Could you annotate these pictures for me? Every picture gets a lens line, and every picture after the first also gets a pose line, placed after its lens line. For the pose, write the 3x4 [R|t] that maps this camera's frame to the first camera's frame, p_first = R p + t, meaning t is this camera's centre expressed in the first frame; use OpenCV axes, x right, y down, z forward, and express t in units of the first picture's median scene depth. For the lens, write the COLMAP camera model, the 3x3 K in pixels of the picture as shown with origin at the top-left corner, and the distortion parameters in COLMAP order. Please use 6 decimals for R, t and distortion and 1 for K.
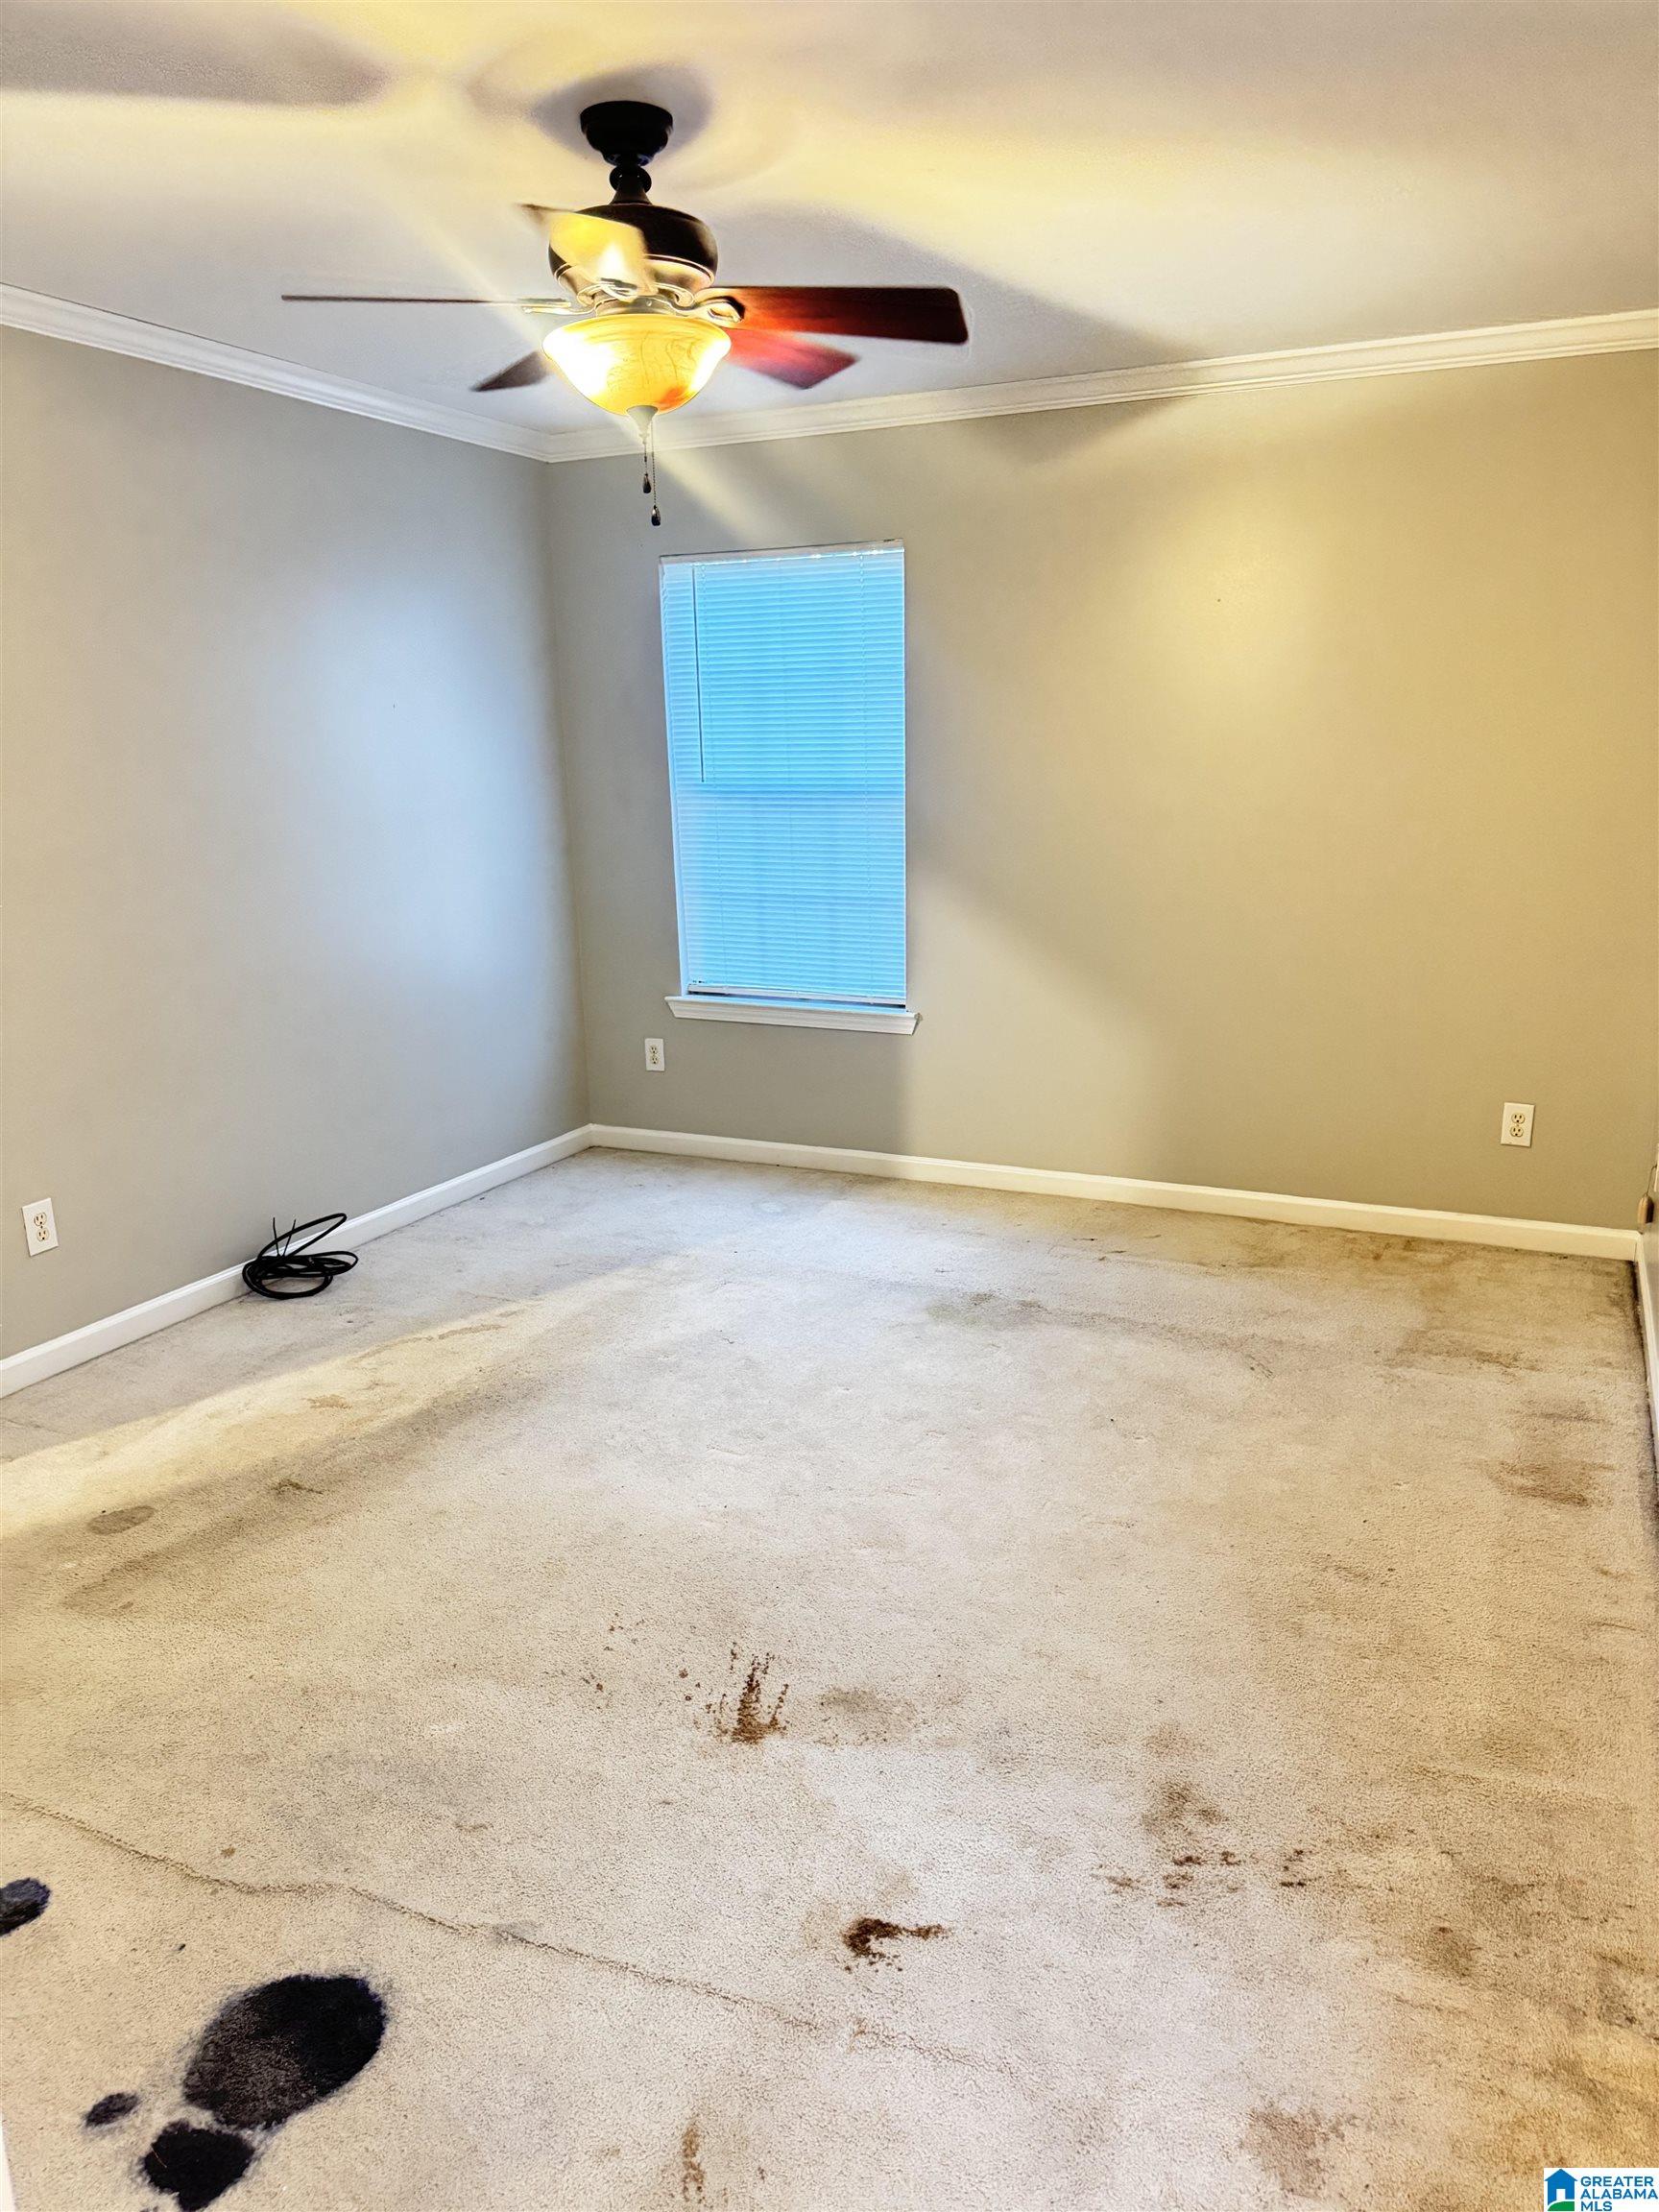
lens RADIAL K [[1564.7, 0, 825.5], [0, 1564.7, 1114.4], [0, 0, 1]] dist [0.037356, -0.040225]
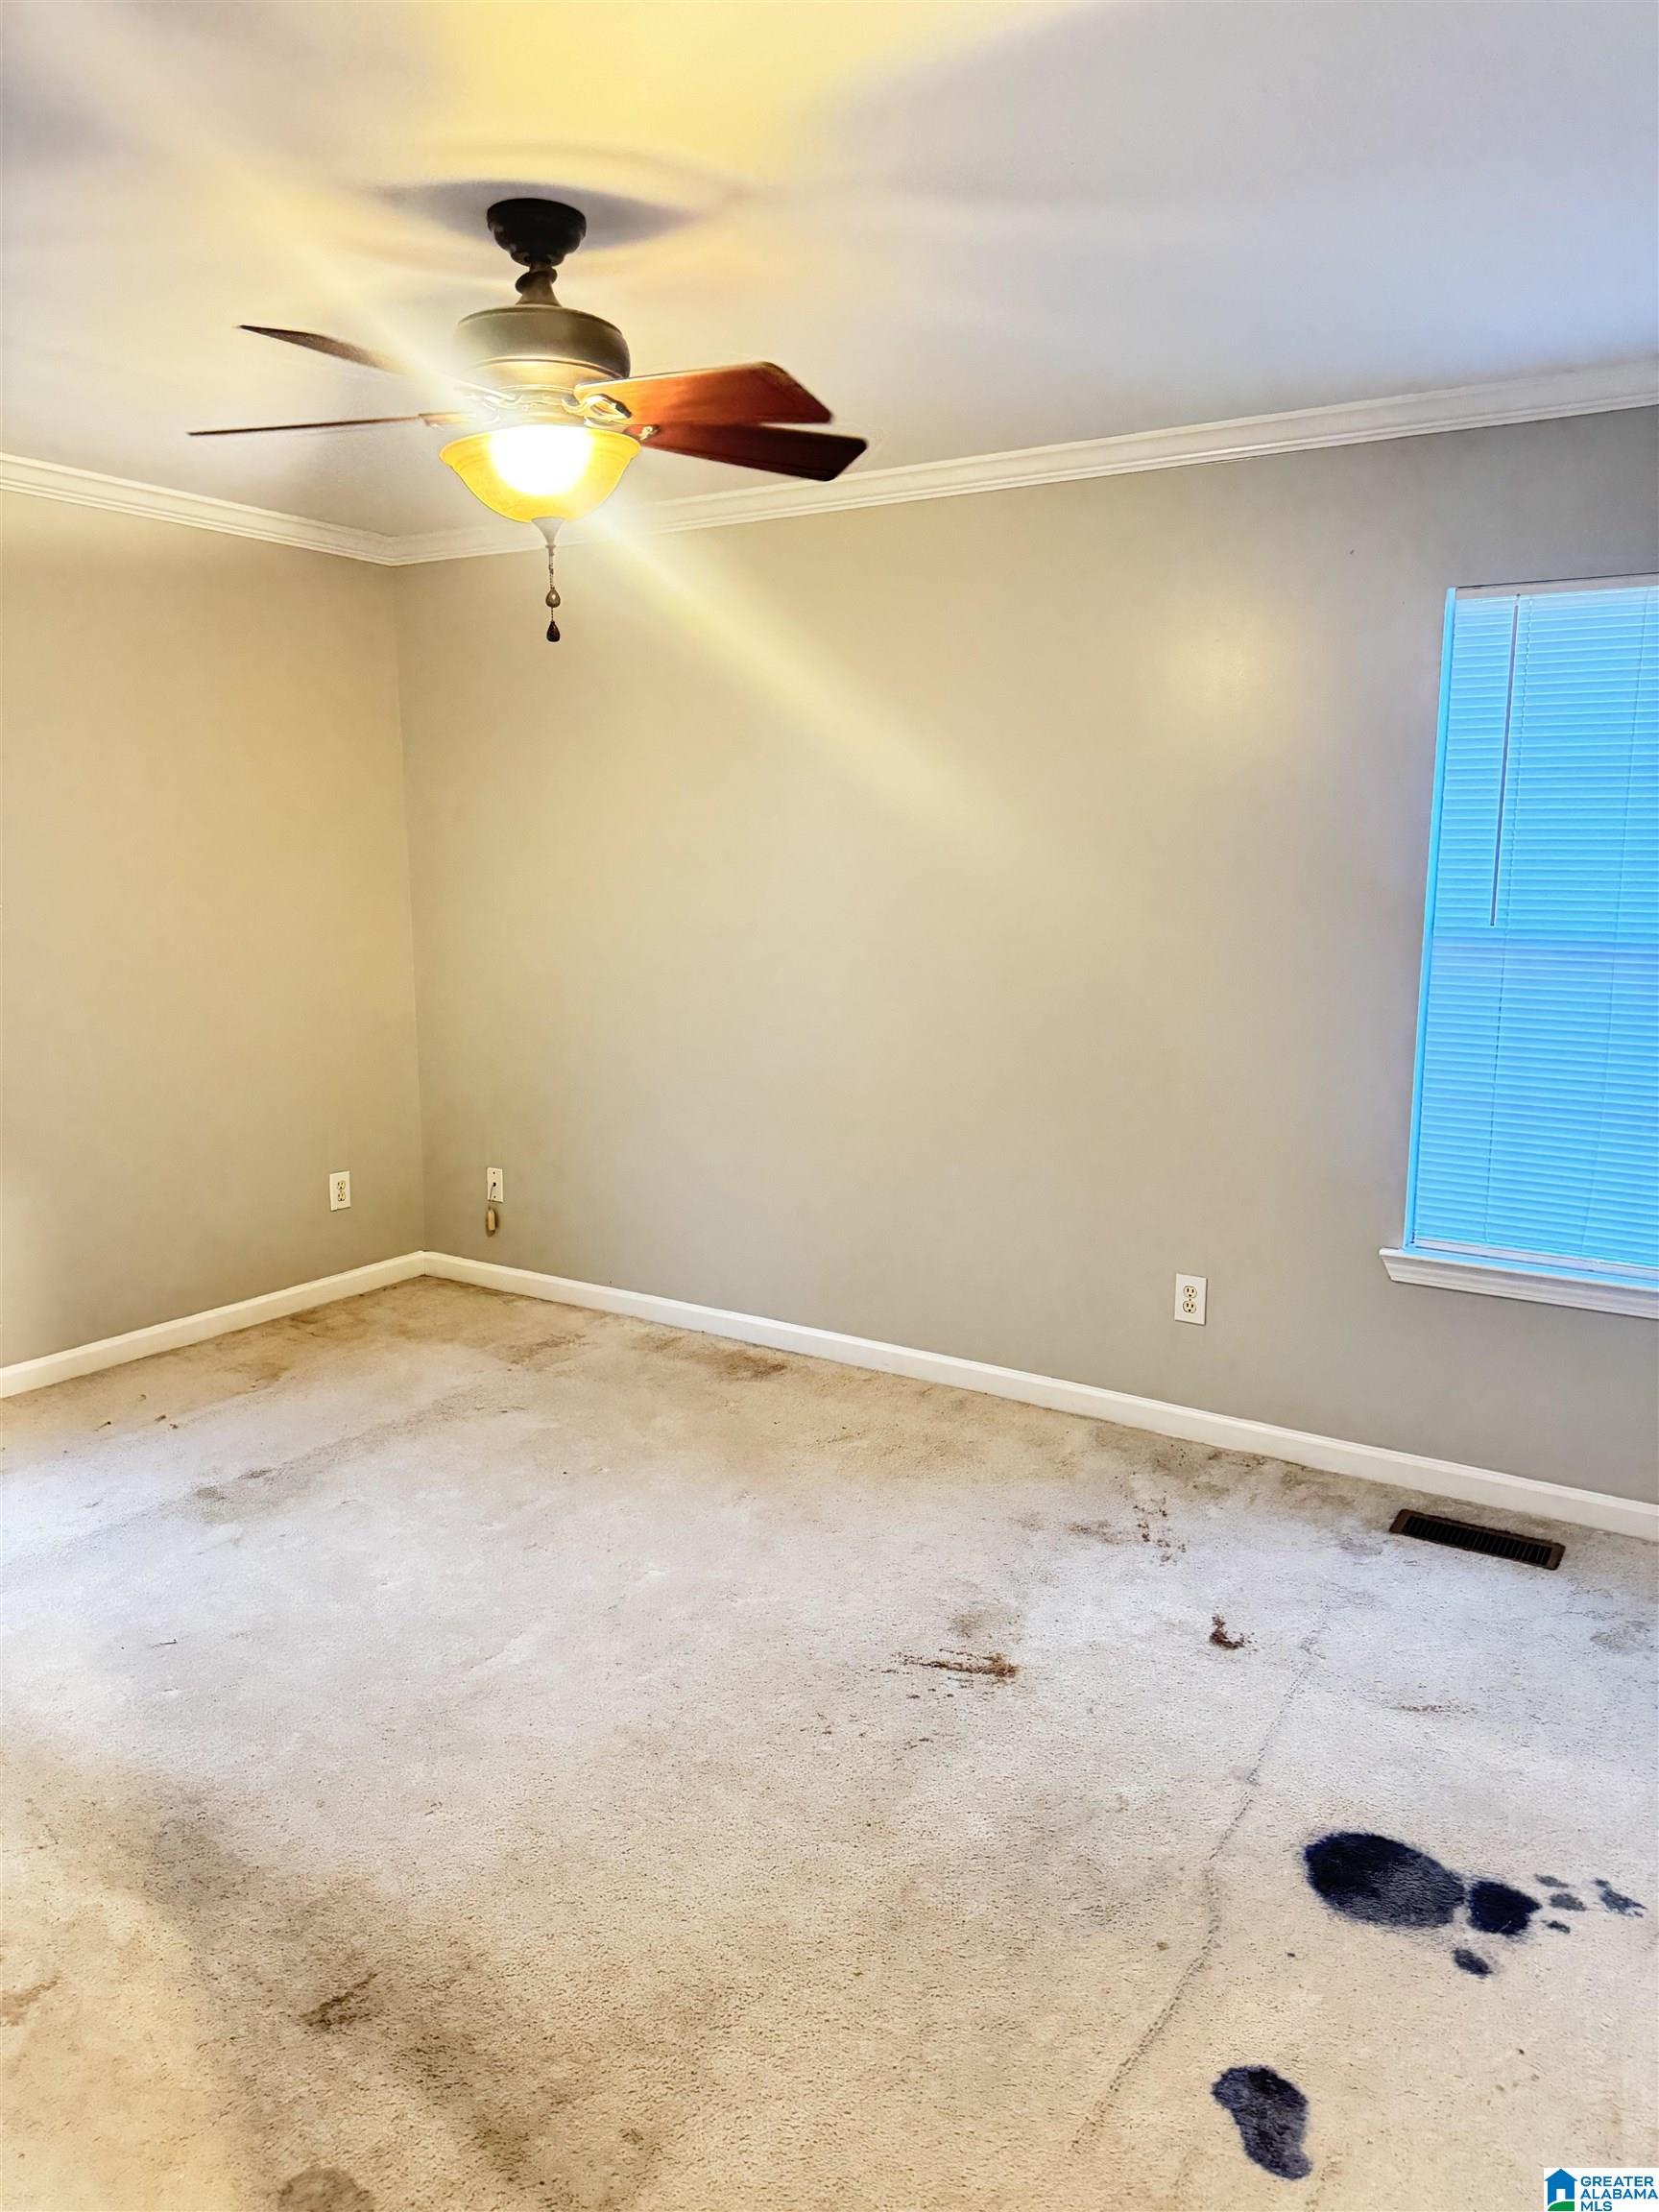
lens RADIAL K [[1564.7, 0, 836.7], [0, 1564.7, 1111.4], [0, 0, 1]] dist [0.037356, -0.040225]
pose [[0.131987, -0.150540, 0.979754, -1.390173], [0.221505, 0.967886, 0.118877, -0.232492], [-0.966186, 0.201330, 0.161094, 0.978058]]
